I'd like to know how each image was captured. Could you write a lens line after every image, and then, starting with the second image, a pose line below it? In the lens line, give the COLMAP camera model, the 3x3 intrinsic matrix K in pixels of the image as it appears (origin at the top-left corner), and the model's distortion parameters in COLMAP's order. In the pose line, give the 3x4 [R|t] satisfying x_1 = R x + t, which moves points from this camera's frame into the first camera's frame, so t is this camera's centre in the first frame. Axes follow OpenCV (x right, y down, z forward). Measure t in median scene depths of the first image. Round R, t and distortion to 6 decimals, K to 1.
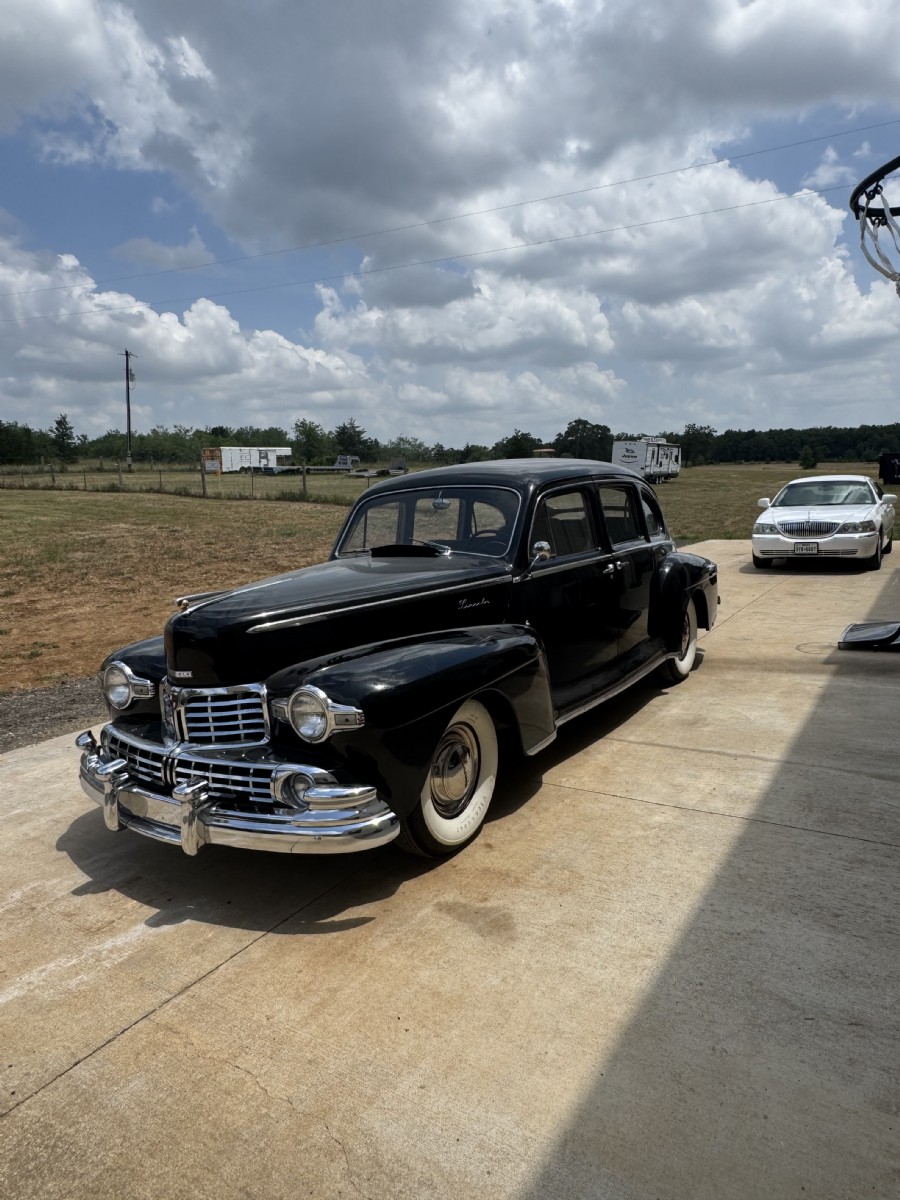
lens RADIAL K [[776.0, 0, 456.1], [0, 776.0, 603.3], [0, 0, 1]] dist [0.002592, -0.000443]
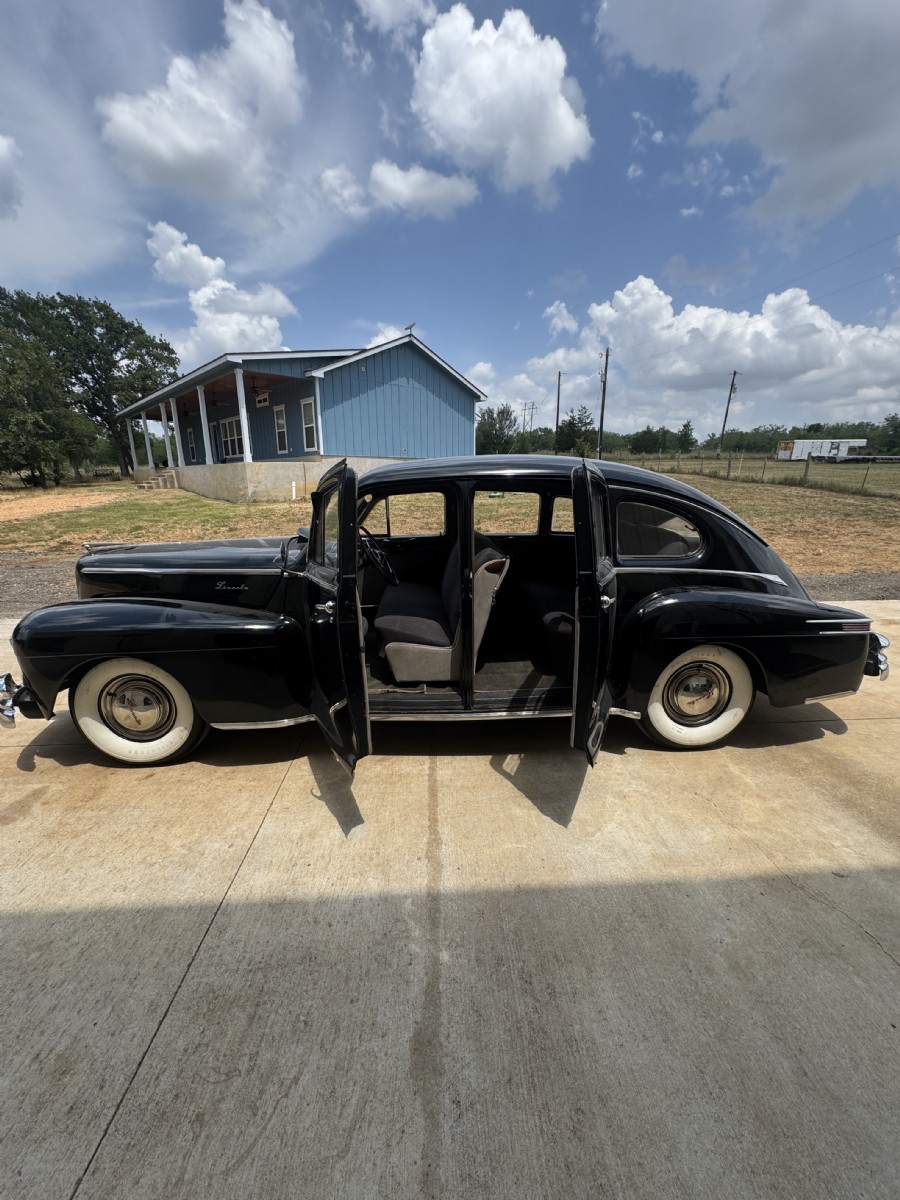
lens RADIAL K [[480.8, 0, 448.1], [0, 480.8, 602.7], [0, 0, 1]] dist [0.001261, 0.000064]
pose [[0.581049, 0.242706, -0.776837, 0.085564], [-0.144714, 0.970100, 0.194845, -0.018025], [0.800900, -0.000795, 0.598798, 0.091751]]
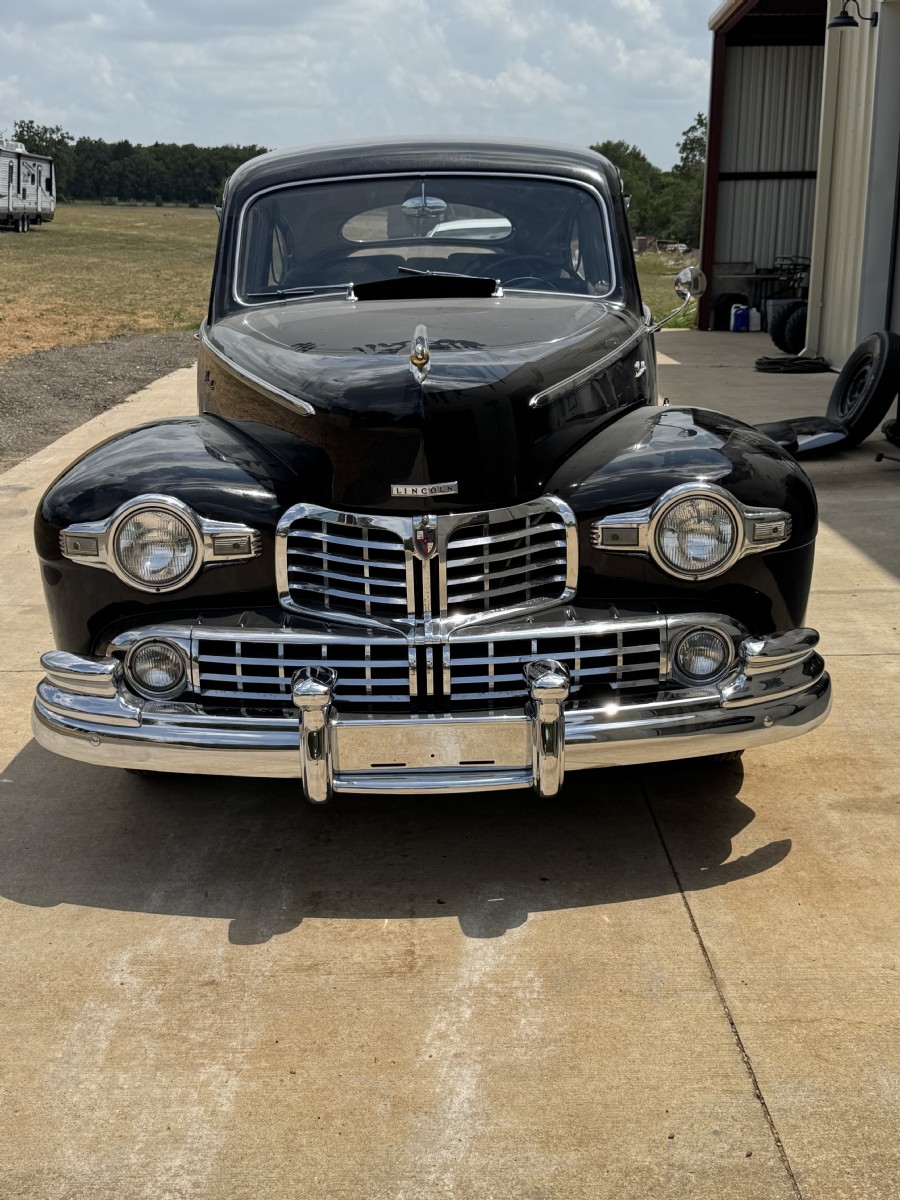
lens RADIAL K [[1422.1, 0, 449.8], [0, 1422.1, 593.2], [0, 0, 1]] dist [0.074928, 0.000000]
pose [[0.832007, -0.104118, 0.544907, -0.080767], [0.055565, 0.992931, 0.104883, 0.005456], [-0.551975, -0.056986, 0.831911, 0.015617]]
